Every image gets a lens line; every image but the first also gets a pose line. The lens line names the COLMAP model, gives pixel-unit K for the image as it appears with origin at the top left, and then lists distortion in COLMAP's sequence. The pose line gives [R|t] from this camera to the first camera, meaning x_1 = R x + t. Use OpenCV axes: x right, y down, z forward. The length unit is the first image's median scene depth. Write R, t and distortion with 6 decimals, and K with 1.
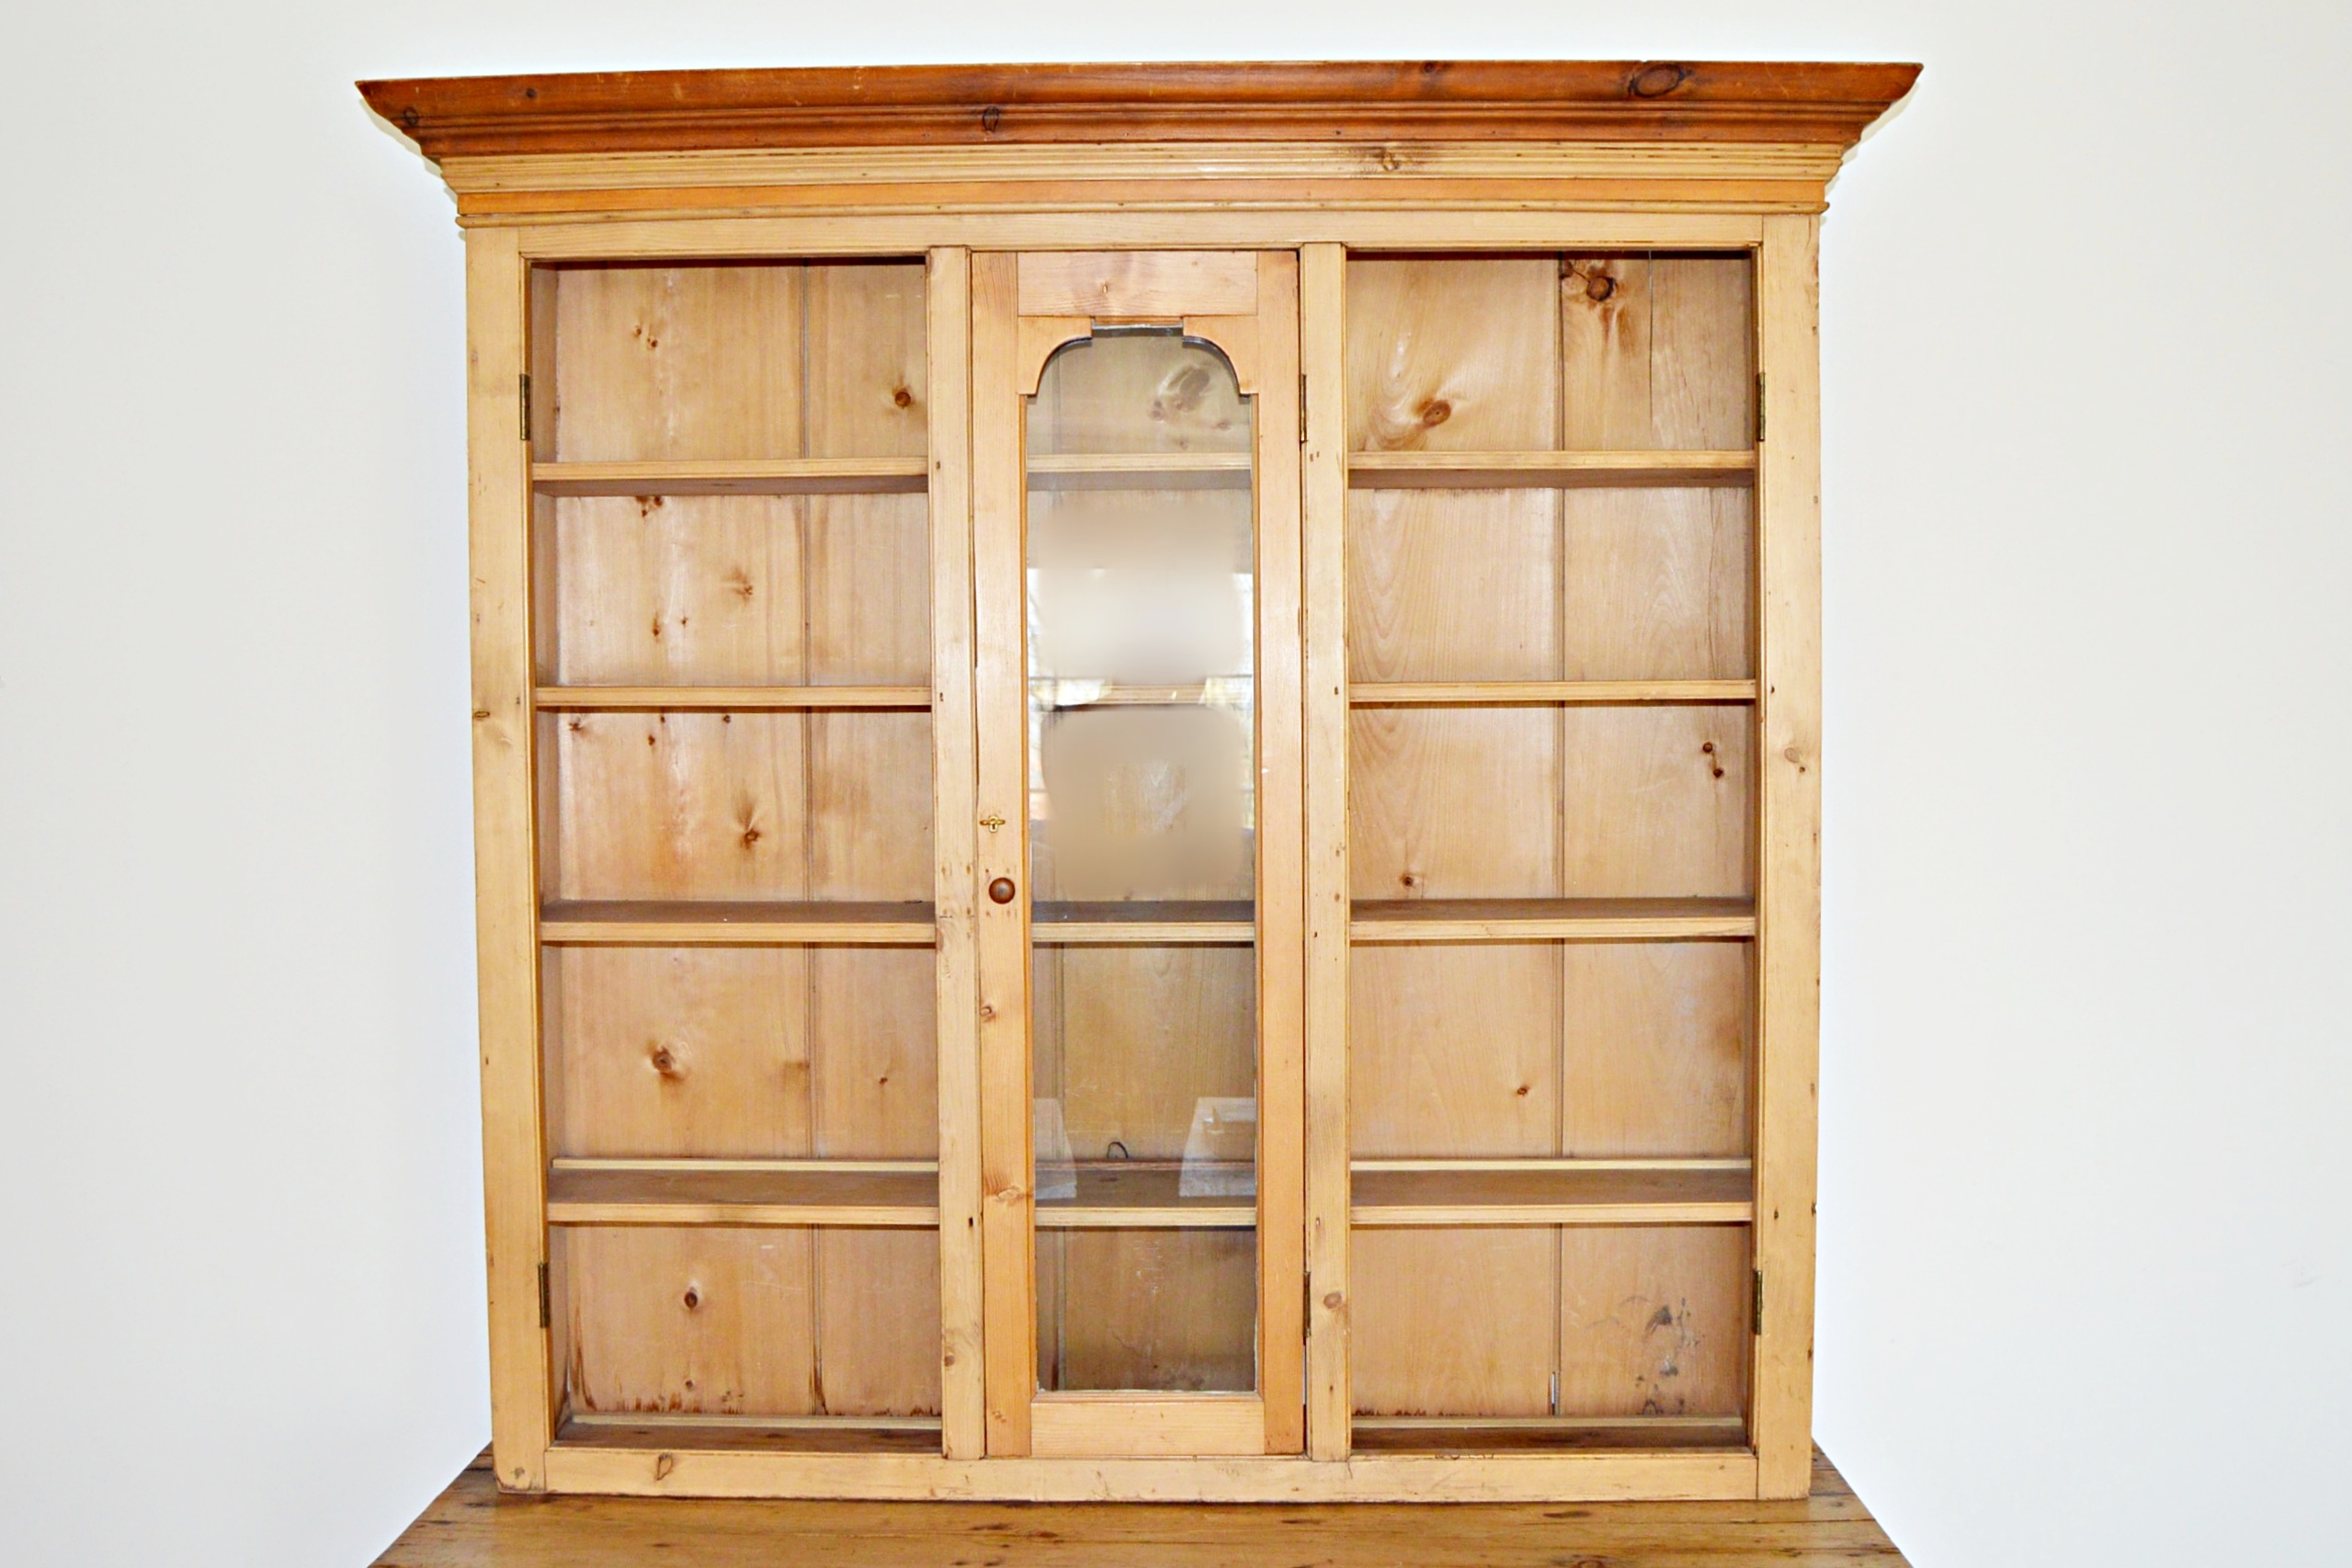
lens RADIAL K [[2219.5, 0, 1147.6], [0, 2219.5, 784.5], [0, 0, 1]] dist [-0.086996, 0.000000]
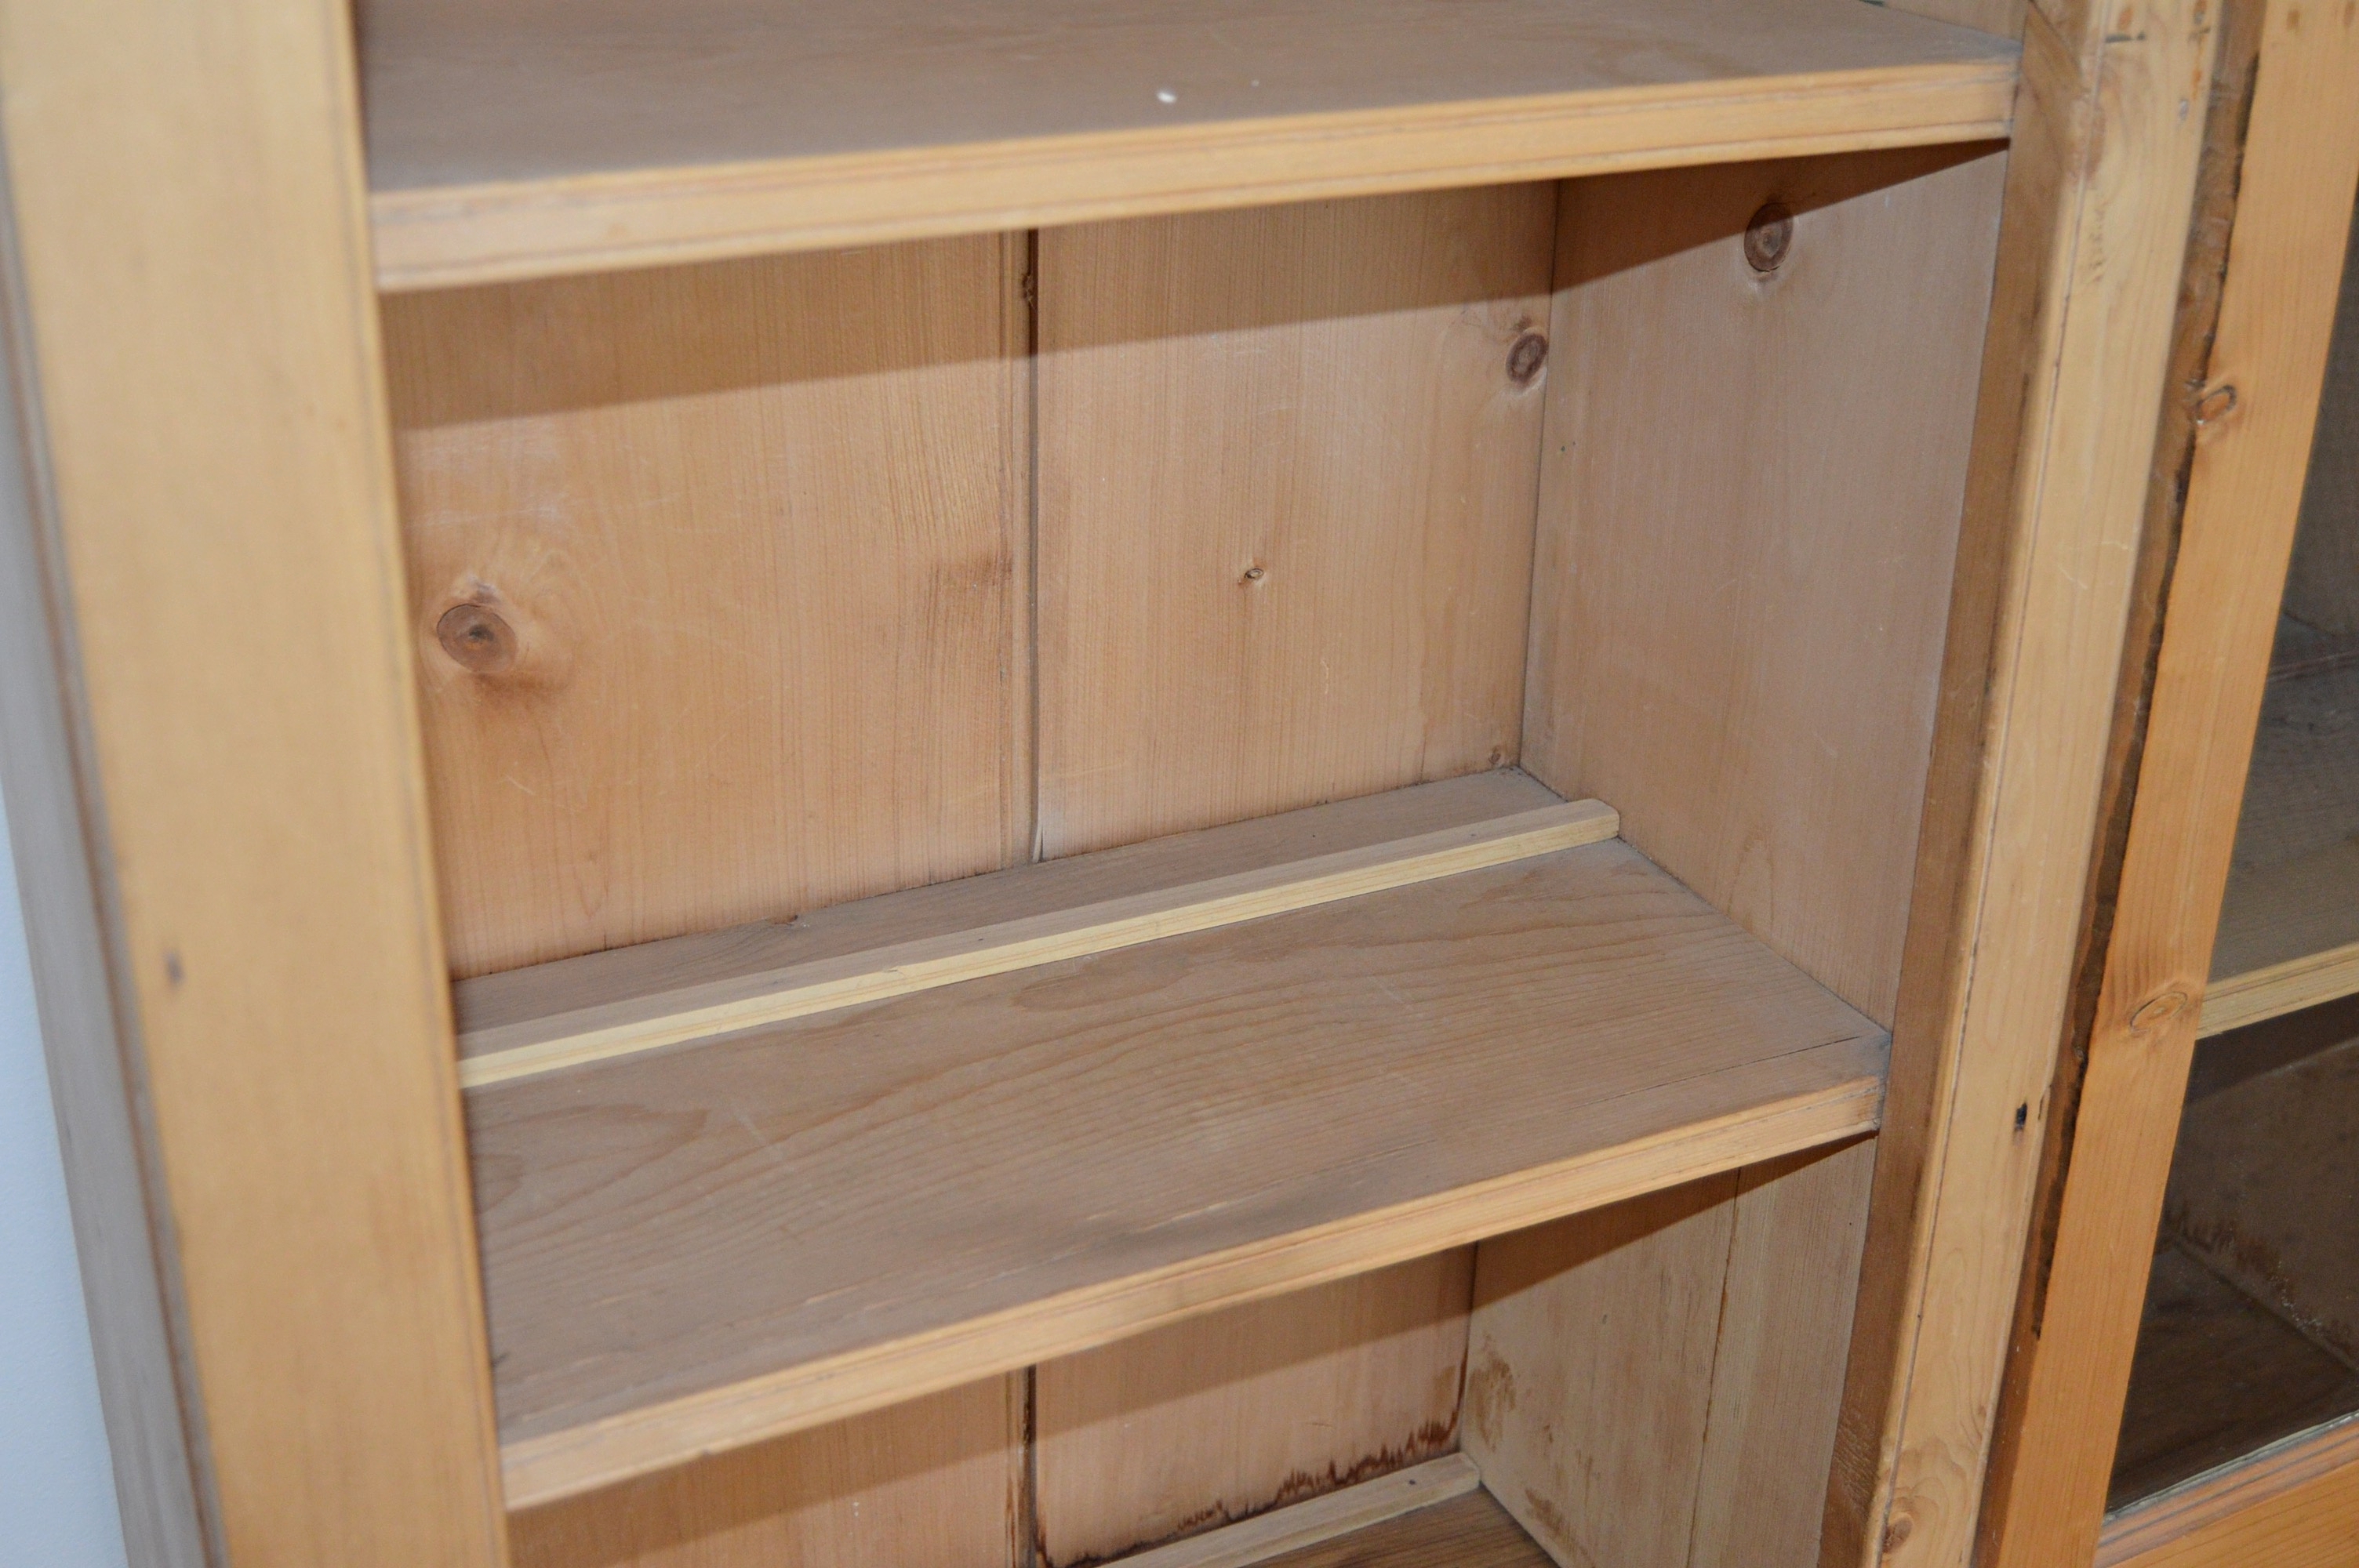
lens RADIAL K [[2892.5, 0, 1173.4], [0, 2892.5, 782.3], [0, 0, 1]] dist [-0.055858, 0.000000]
pose [[0.878604, -0.179784, 0.442418, -0.332438], [-0.002796, 0.924477, 0.381228, 0.016381], [-0.477544, -0.336186, 0.811746, 0.764201]]
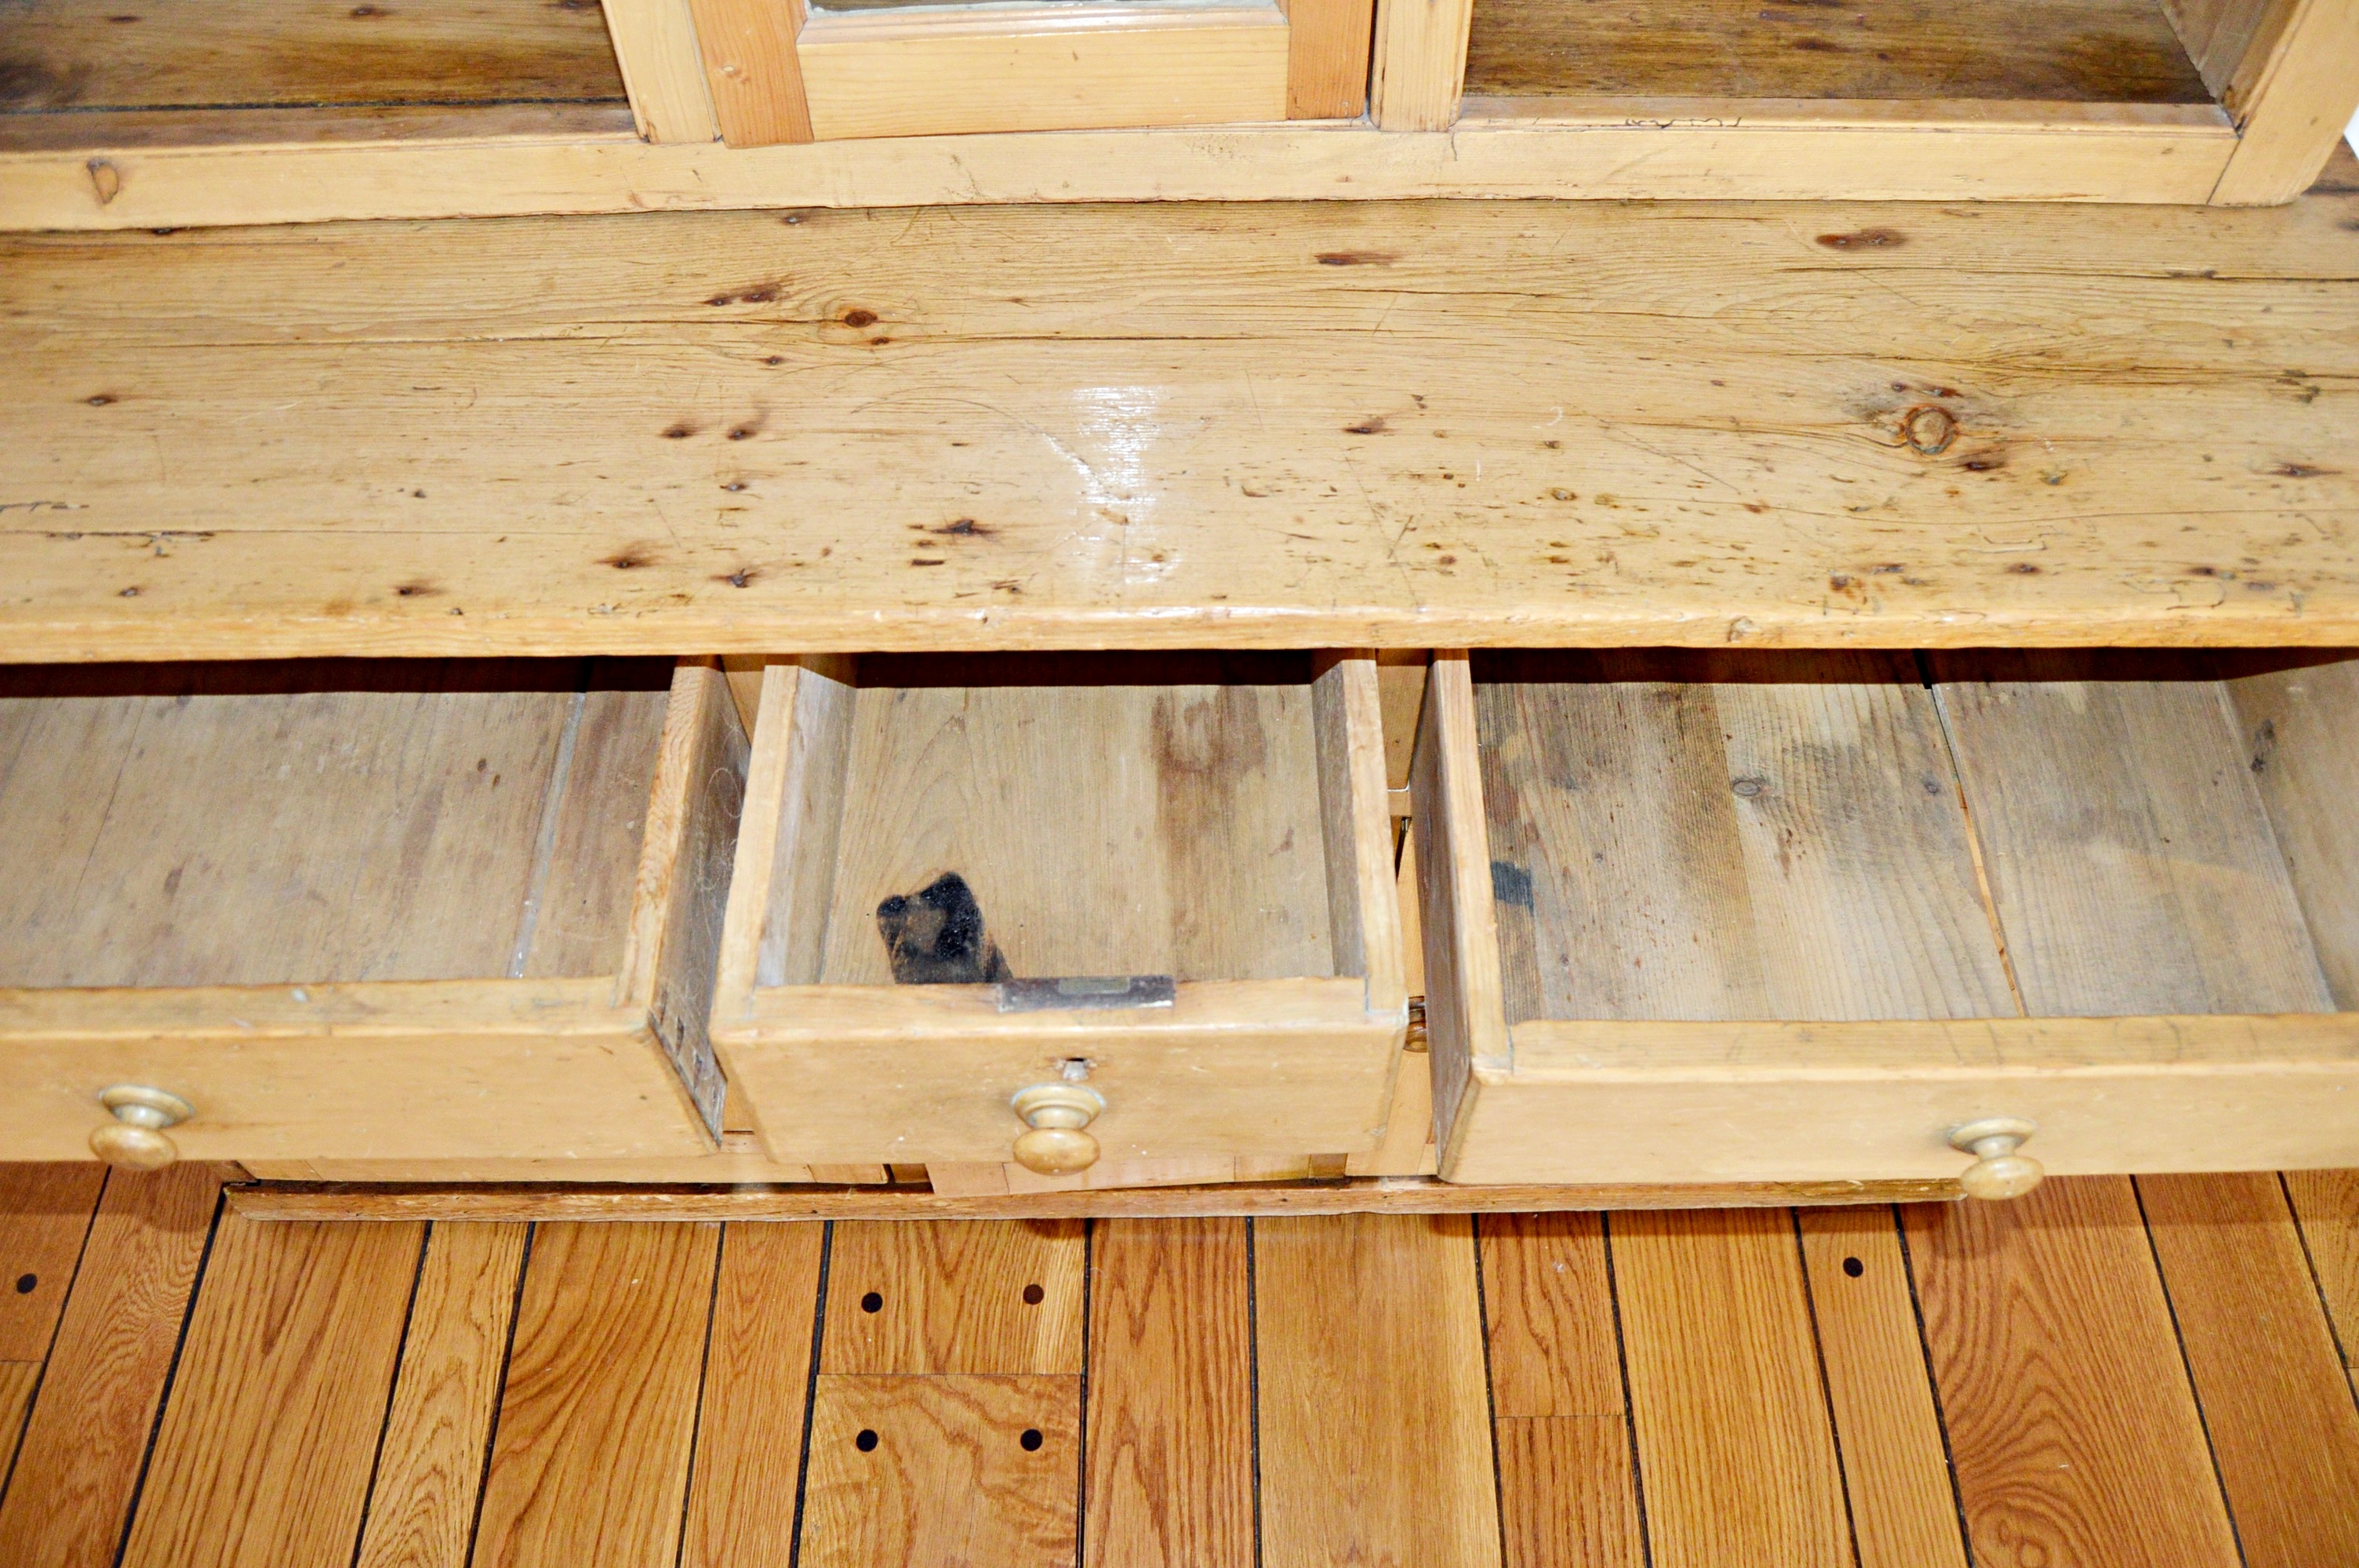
lens RADIAL K [[1858.7, 0, 1200.6], [0, 1858.7, 774.7], [0, 0, 1]] dist [-0.097819, 0.036280]
pose [[0.998943, -0.034056, 0.030861, 0.016087], [-0.003940, 0.605565, 0.795786, 0.064240], [-0.045790, -0.795067, 0.604791, 0.632200]]
